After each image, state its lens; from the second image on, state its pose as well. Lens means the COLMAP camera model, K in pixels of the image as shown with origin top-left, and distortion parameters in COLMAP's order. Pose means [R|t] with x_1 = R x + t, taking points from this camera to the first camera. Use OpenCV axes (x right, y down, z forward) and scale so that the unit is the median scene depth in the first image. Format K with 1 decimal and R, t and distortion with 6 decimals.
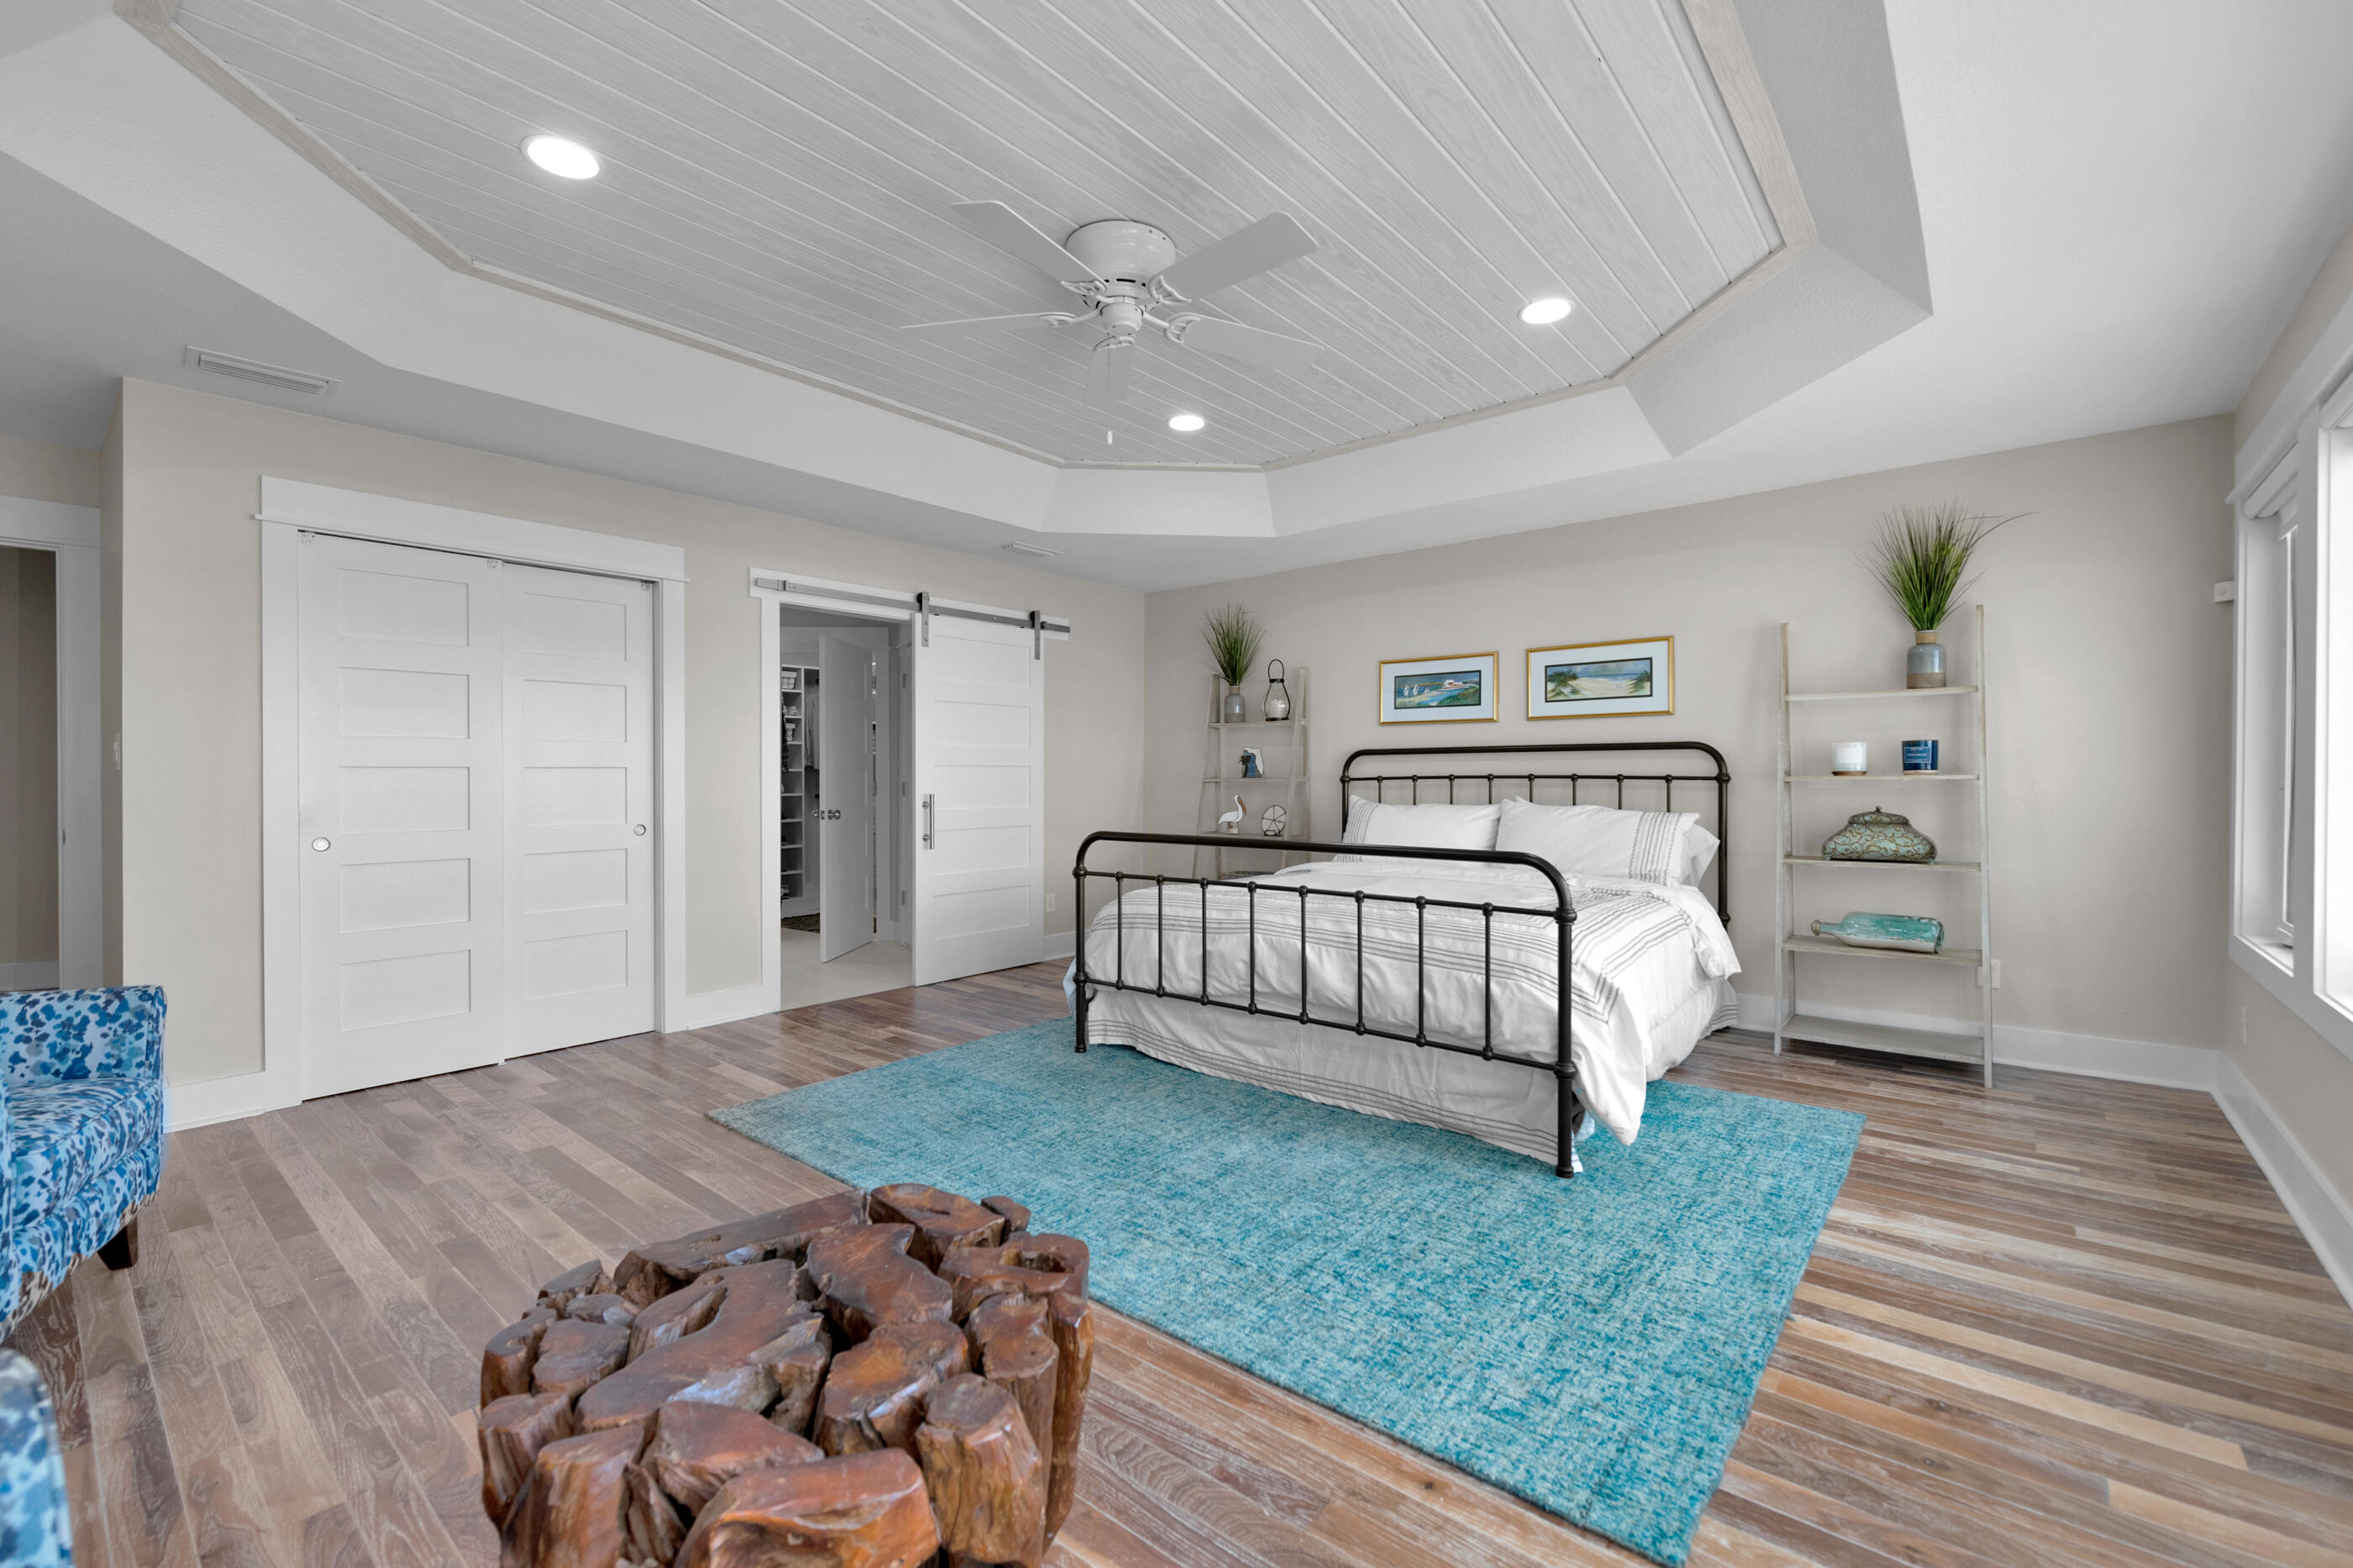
lens RADIAL K [[975.7, 0, 1176.5], [0, 975.7, 784.0], [0, 0, 1]] dist [0.000305, 0.000159]
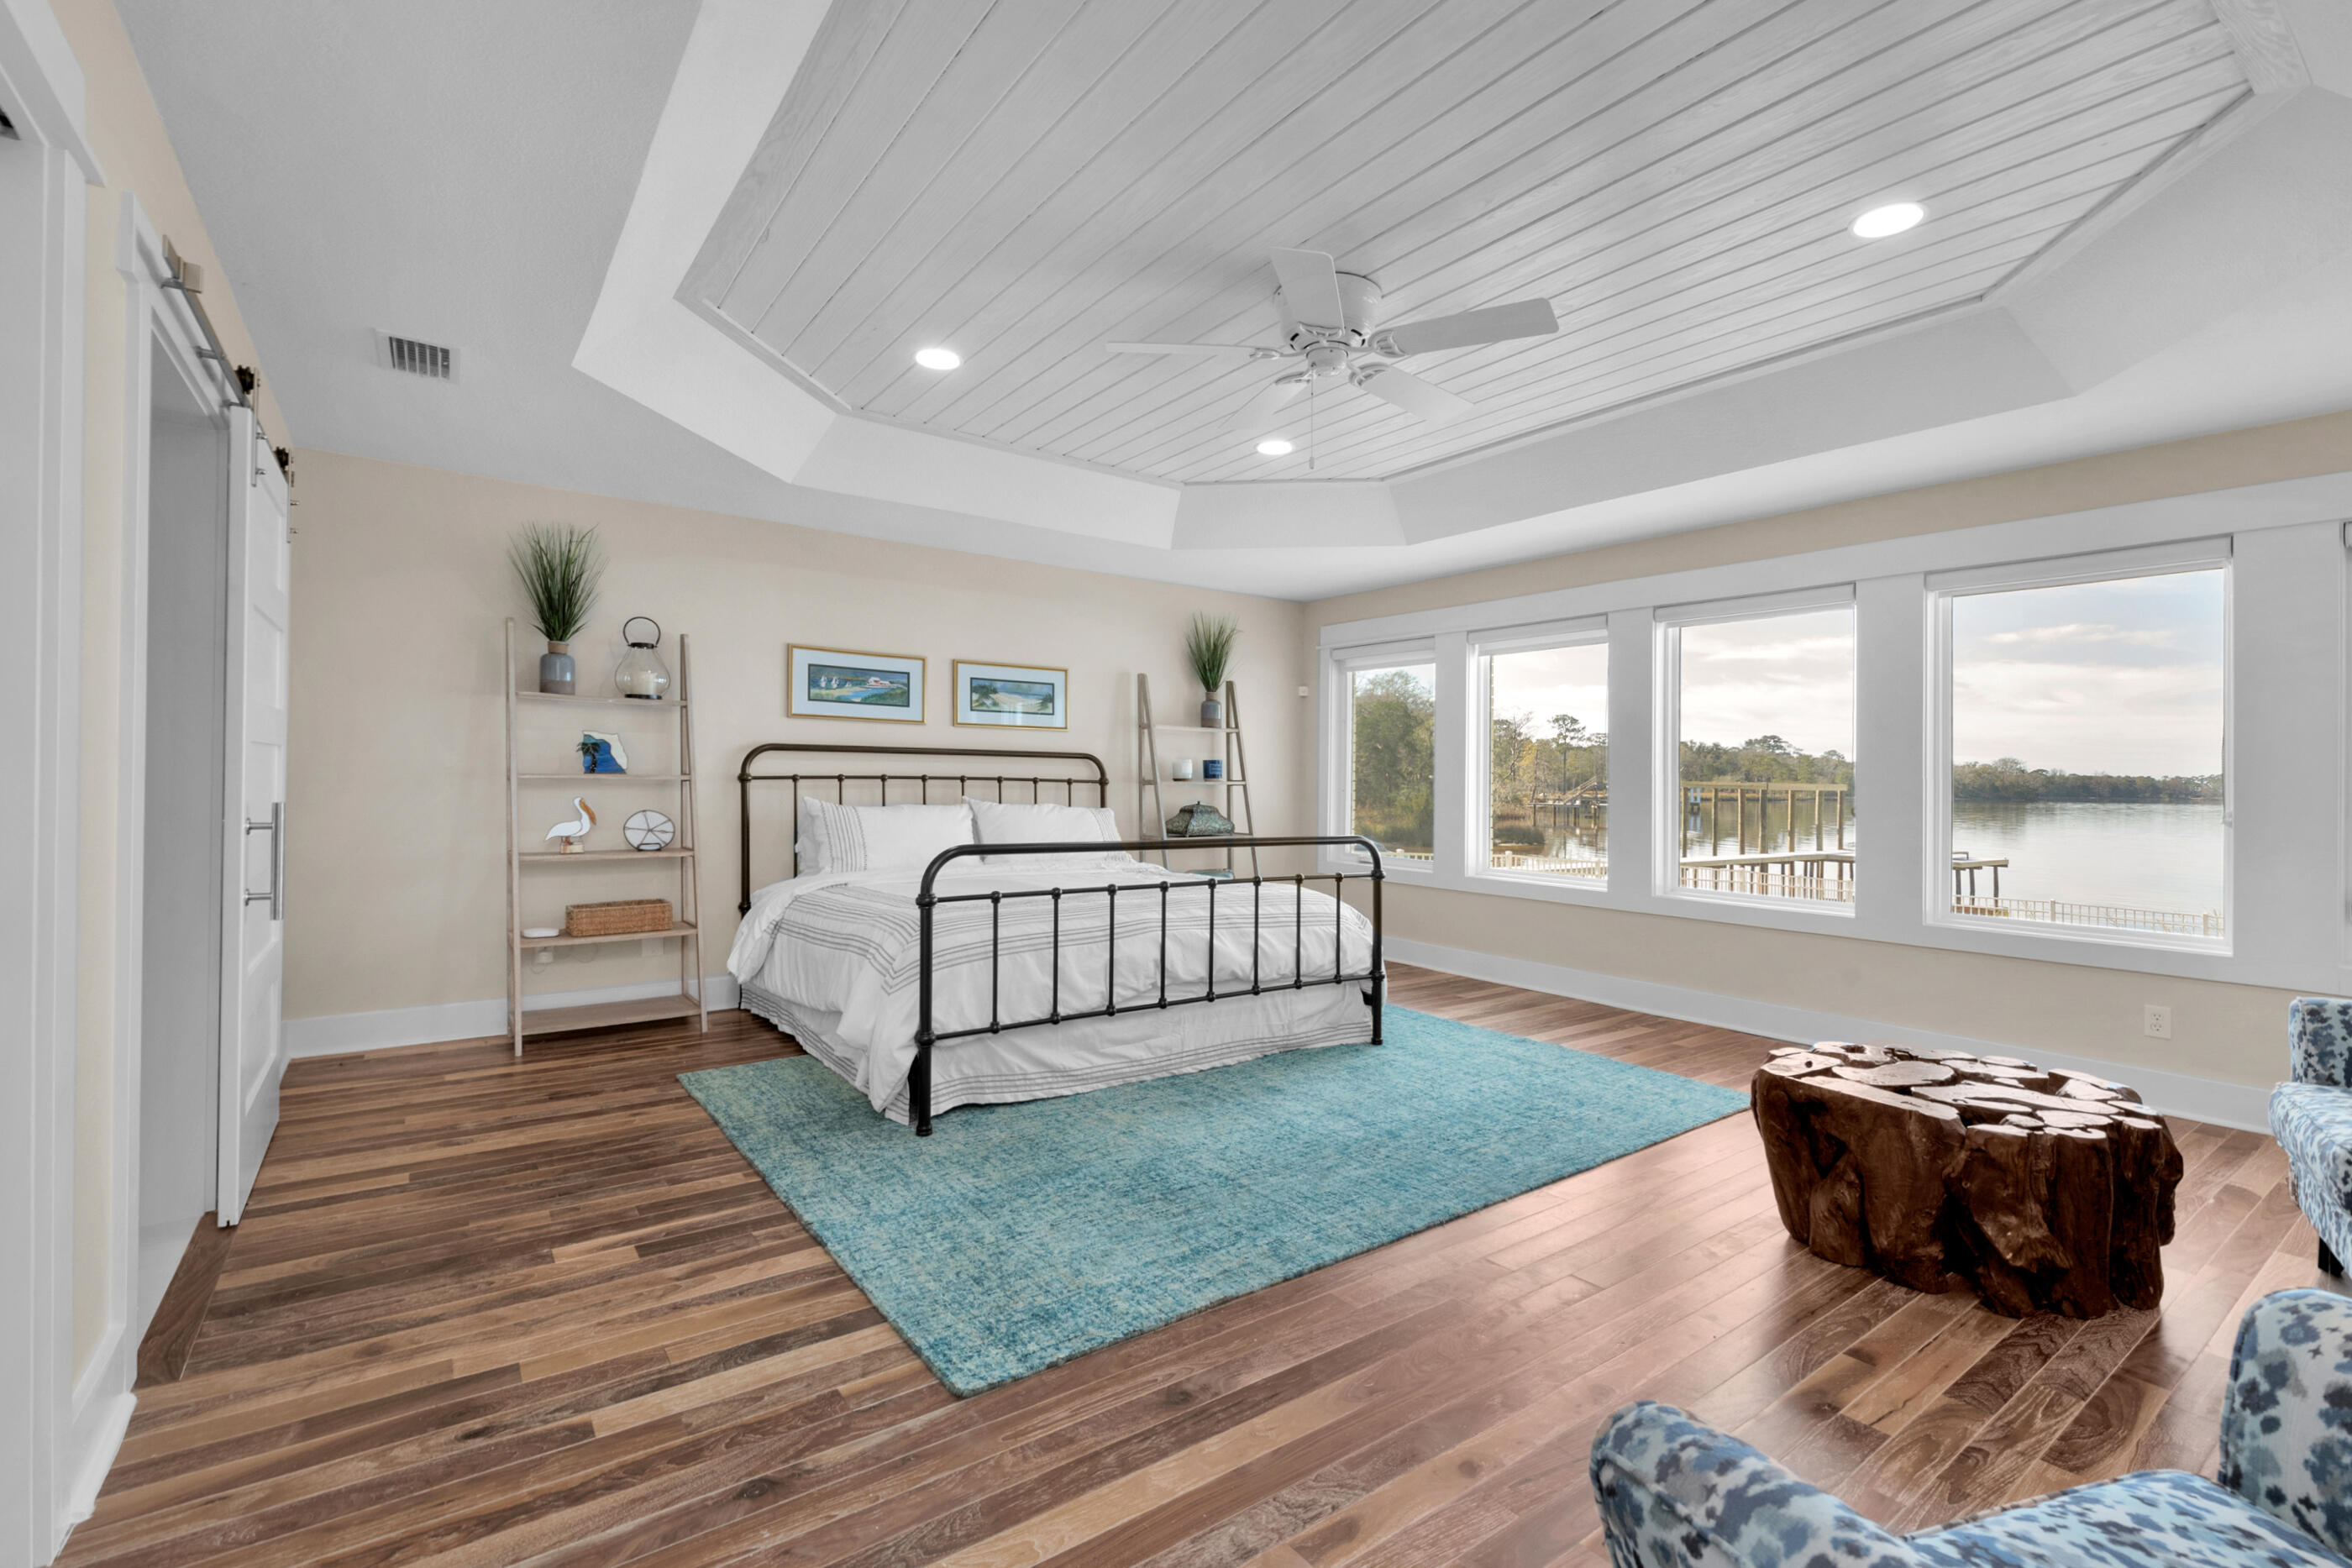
lens RADIAL K [[961.7, 0, 1218.5], [0, 961.7, 778.2], [0, 0, 1]] dist [0.000695, -0.006238]
pose [[0.258037, 0.009711, 0.966086, -0.760736], [-0.008832, 0.999931, -0.007693, -0.002201], [-0.966095, -0.006548, 0.258105, 0.573511]]
